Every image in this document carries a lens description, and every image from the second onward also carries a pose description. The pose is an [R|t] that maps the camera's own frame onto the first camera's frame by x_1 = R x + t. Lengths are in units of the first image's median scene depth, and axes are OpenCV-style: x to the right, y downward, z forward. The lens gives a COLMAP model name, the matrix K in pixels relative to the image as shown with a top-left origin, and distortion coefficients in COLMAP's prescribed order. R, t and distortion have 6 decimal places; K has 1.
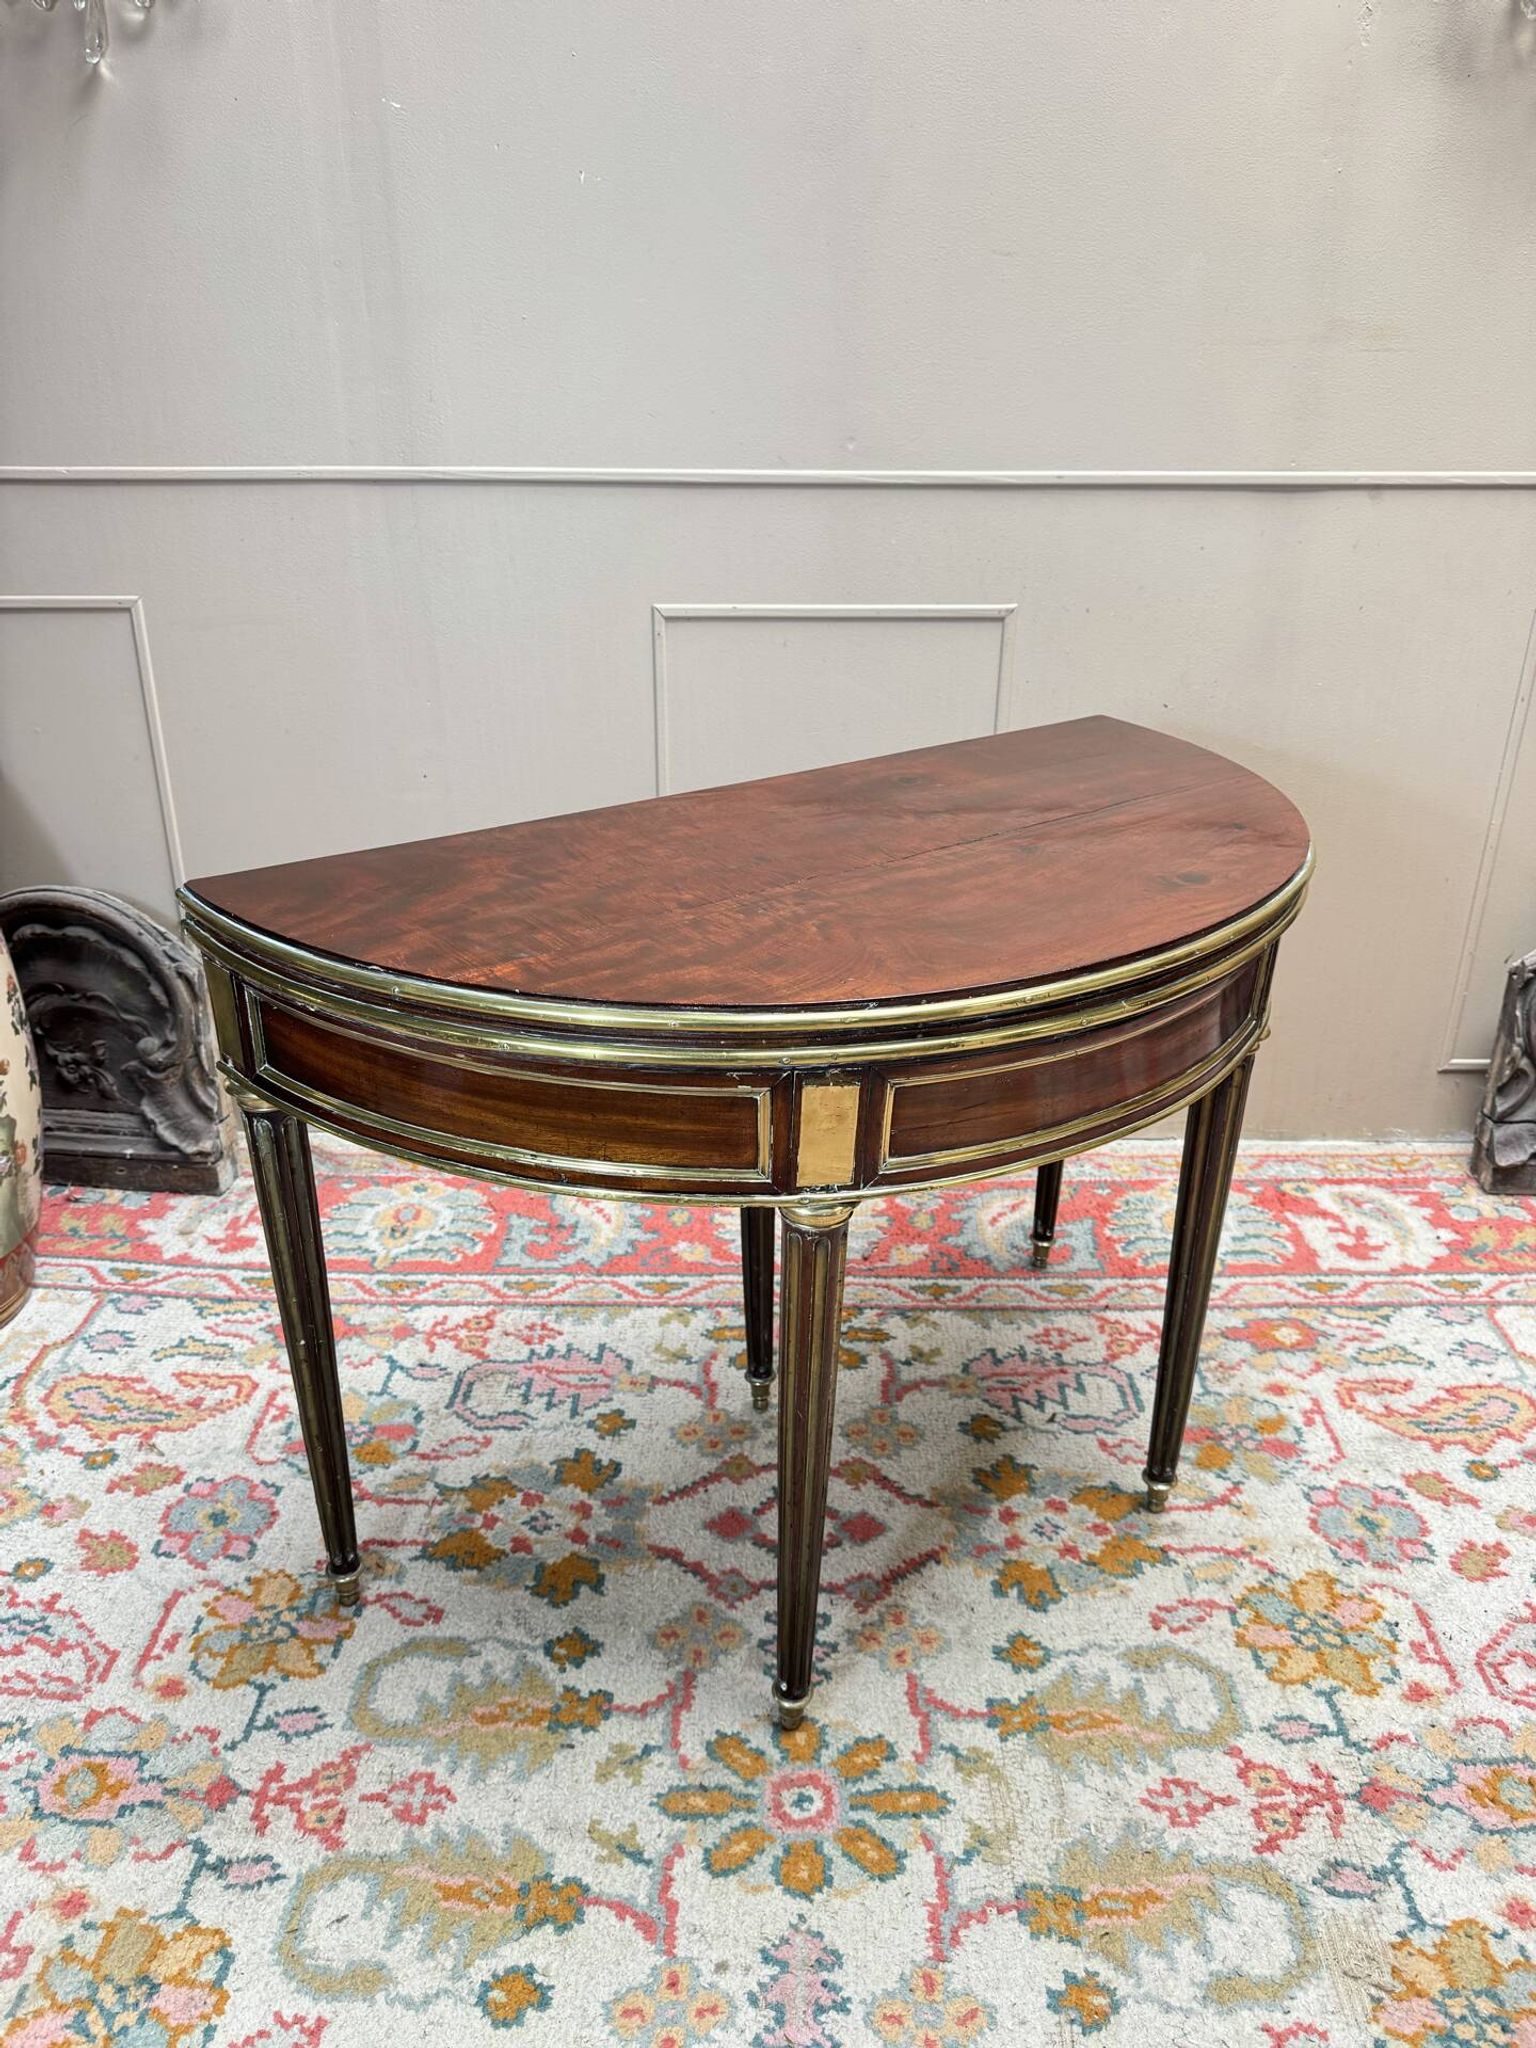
lens RADIAL K [[1448.6, 0, 772.8], [0, 1448.6, 1016.9], [0, 0, 1]] dist [0.001421, -0.016749]
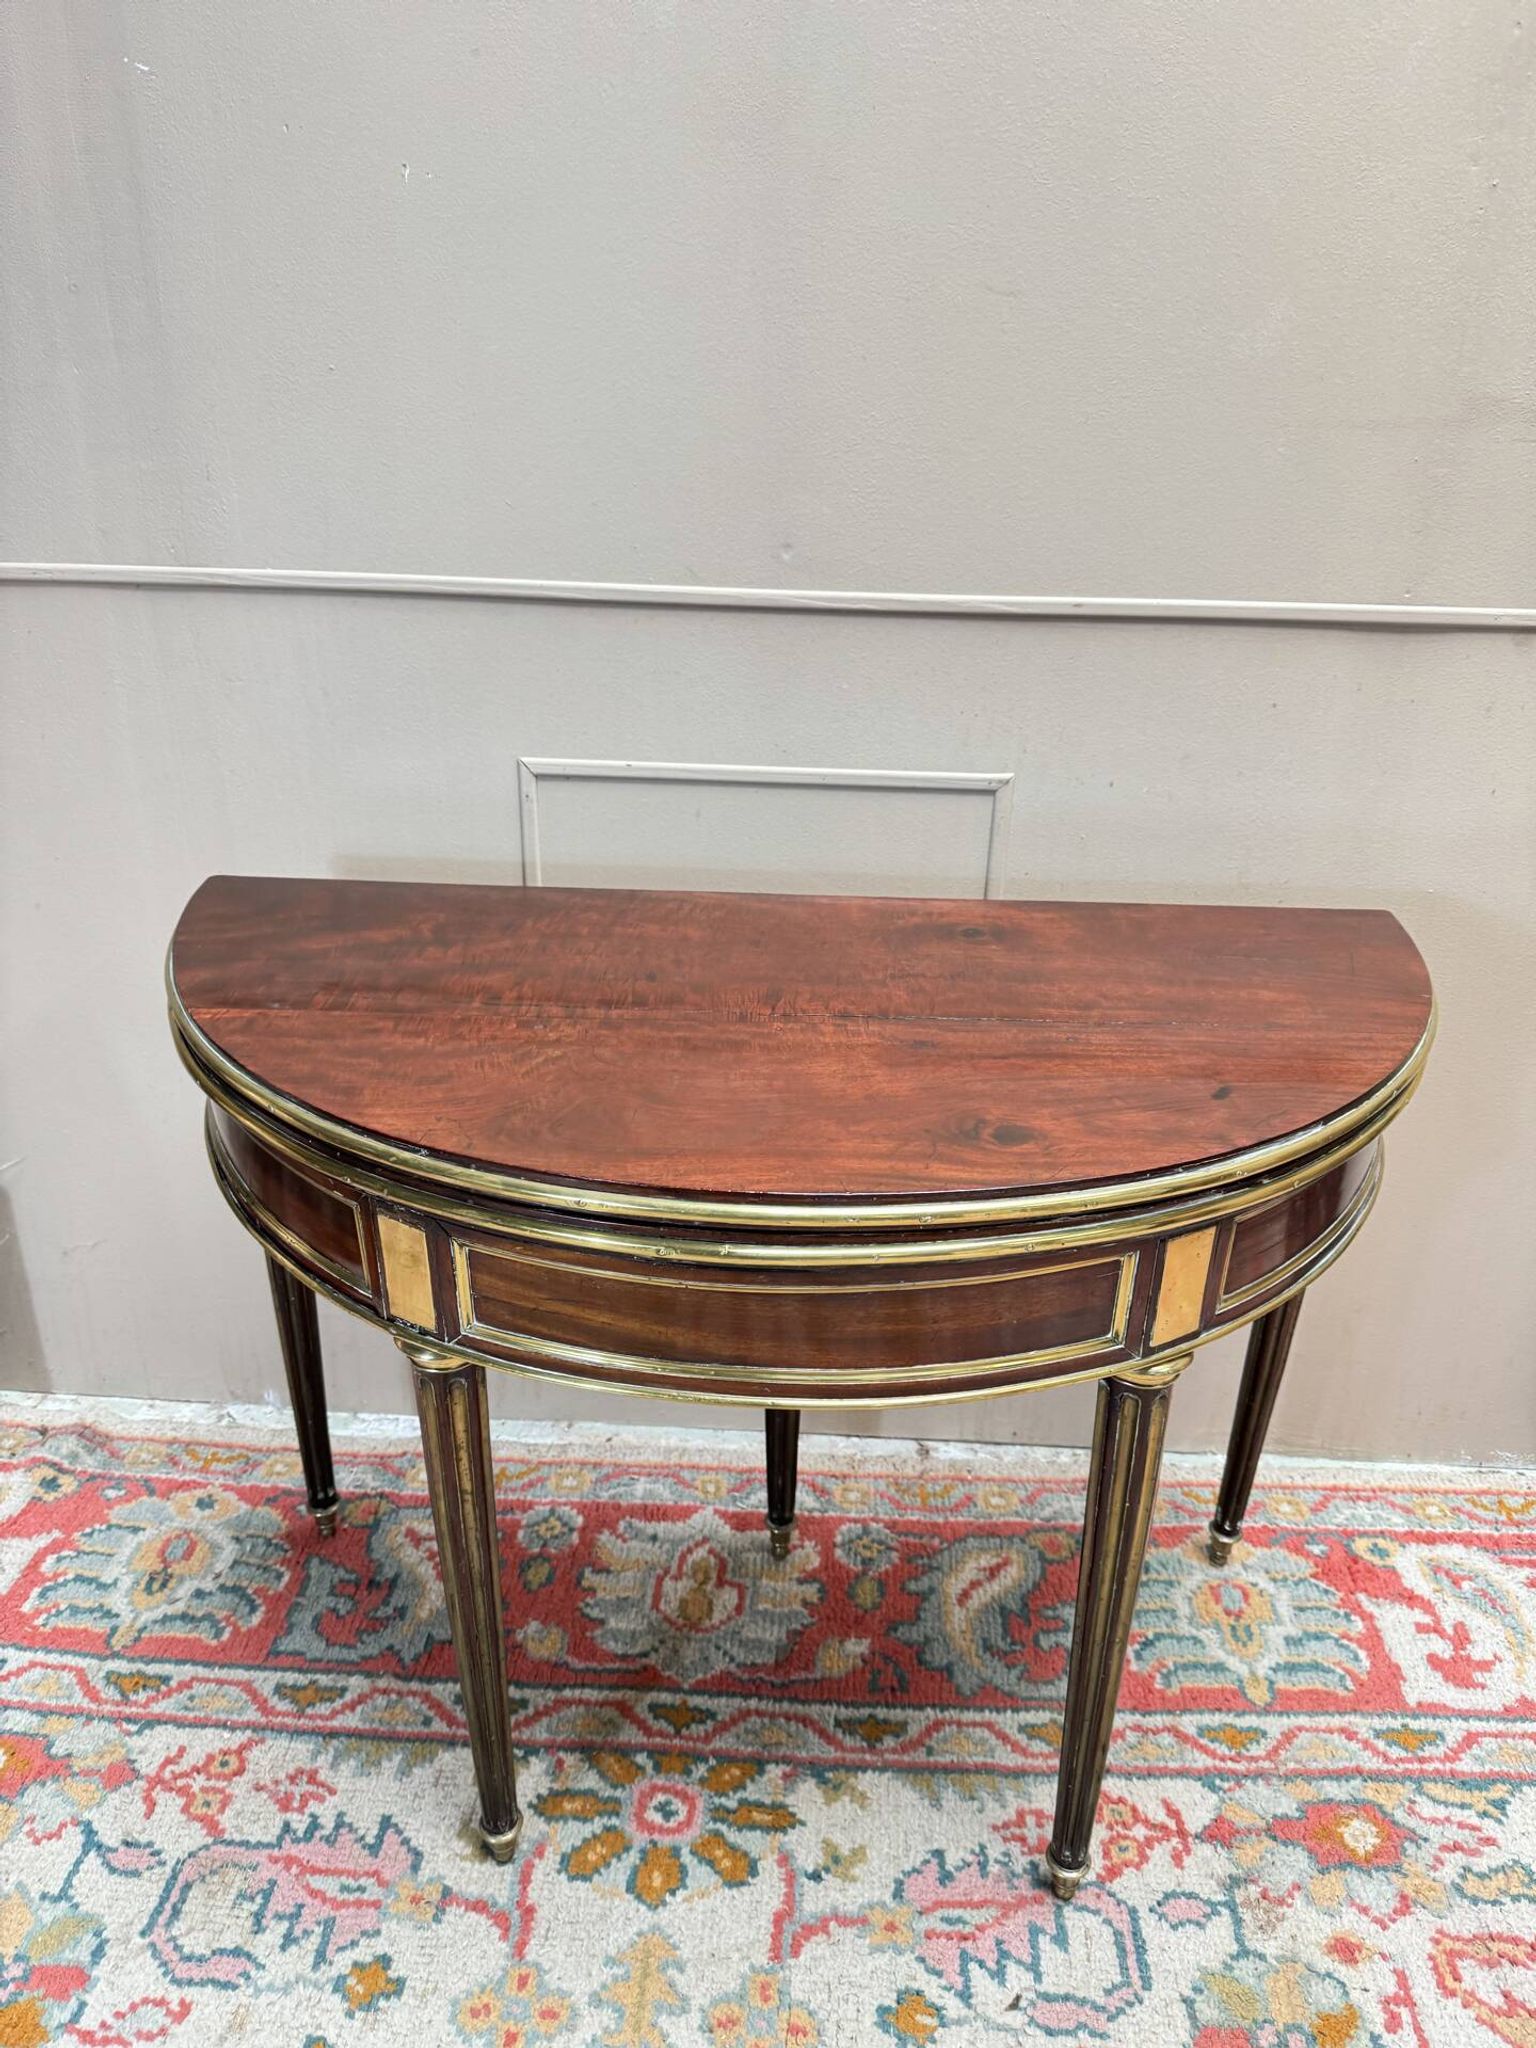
lens RADIAL K [[1448.6, 0, 770.7], [0, 1448.6, 1027.1], [0, 0, 1]] dist [0.001421, -0.016749]
pose [[0.999078, 0.032844, -0.027635, 0.083438], [-0.032959, 0.999450, -0.003715, -0.177680], [0.027498, 0.004622, 0.999611, 0.319703]]
